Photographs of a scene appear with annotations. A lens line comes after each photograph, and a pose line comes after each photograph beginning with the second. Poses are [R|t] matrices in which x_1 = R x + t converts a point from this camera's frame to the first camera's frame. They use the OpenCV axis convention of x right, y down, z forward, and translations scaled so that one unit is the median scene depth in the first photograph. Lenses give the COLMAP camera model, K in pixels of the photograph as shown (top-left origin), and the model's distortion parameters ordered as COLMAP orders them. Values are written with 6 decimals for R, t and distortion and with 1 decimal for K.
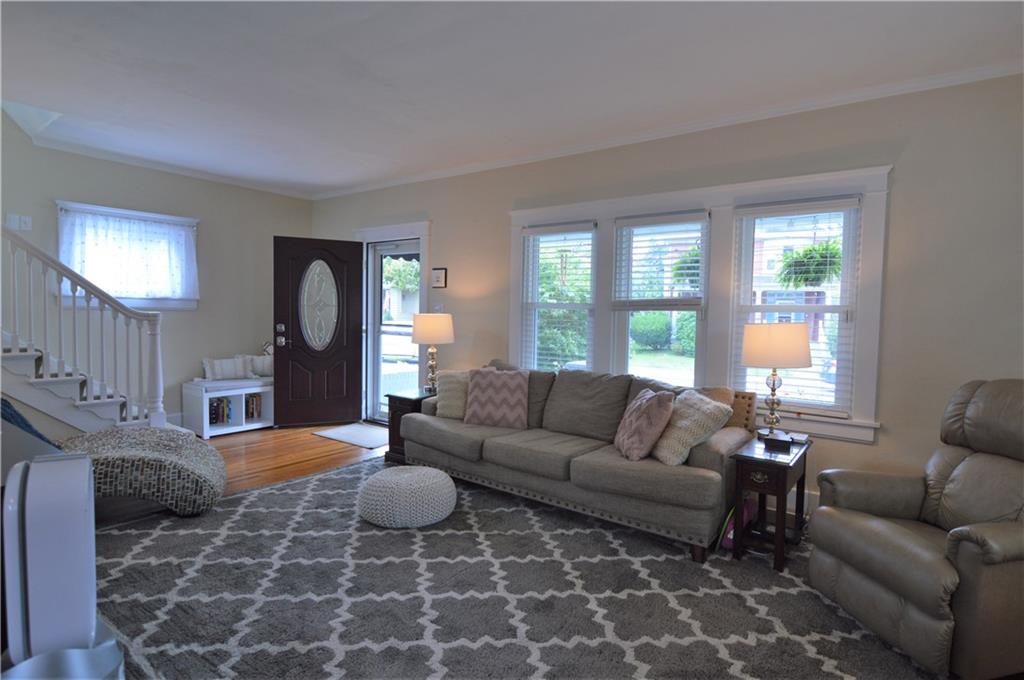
lens RADIAL K [[534.0, 0, 513.5], [0, 534.0, 337.6], [0, 0, 1]] dist [-0.024767, -0.000204]
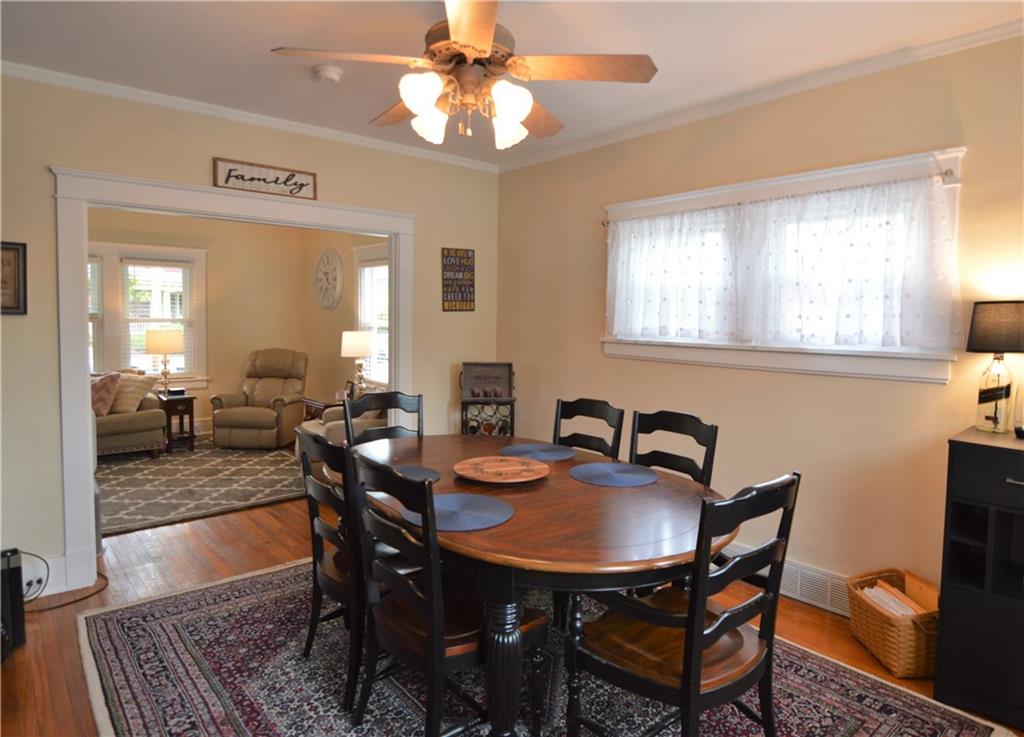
lens RADIAL K [[608.3, 0, 511.0], [0, 608.3, 363.7], [0, 0, 1]] dist [-0.000655, -0.000729]
pose [[0.230067, -0.086899, 0.969287, -1.091979], [0.031328, 0.996150, 0.081872, -0.037046], [-0.972671, 0.011529, 0.231903, -0.560853]]
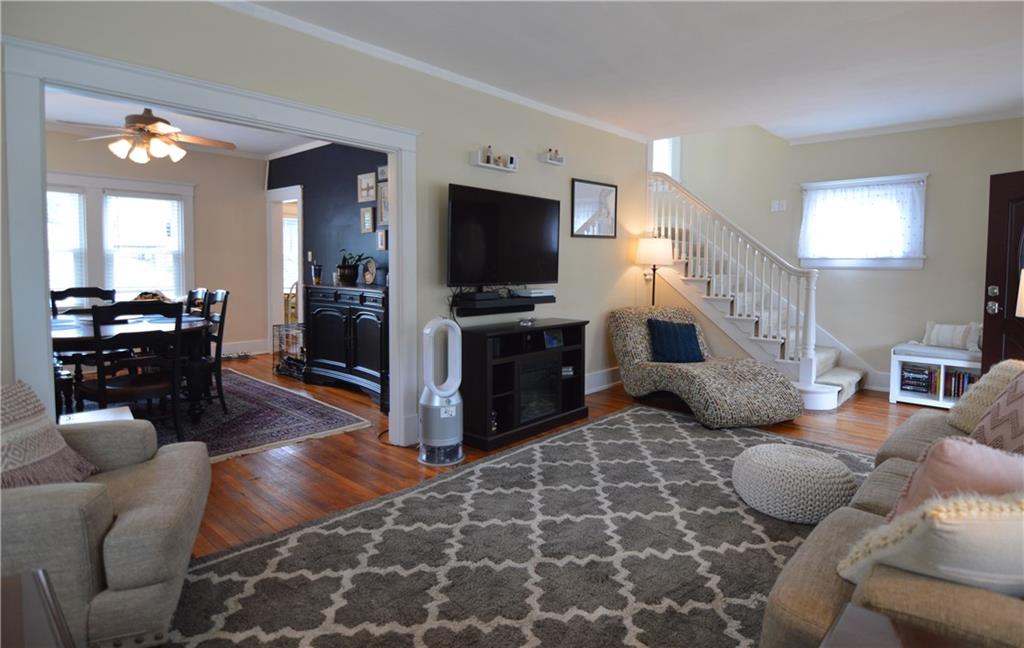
lens RADIAL K [[539.4, 0, 538.9], [0, 539.4, 291.2], [0, 0, 1]] dist [0.000159, -0.000150]
pose [[-0.087082, 0.027154, -0.995831, 0.589731], [-0.058027, 0.997793, 0.032282, -0.006306], [0.994510, 0.060596, -0.085314, 0.569695]]
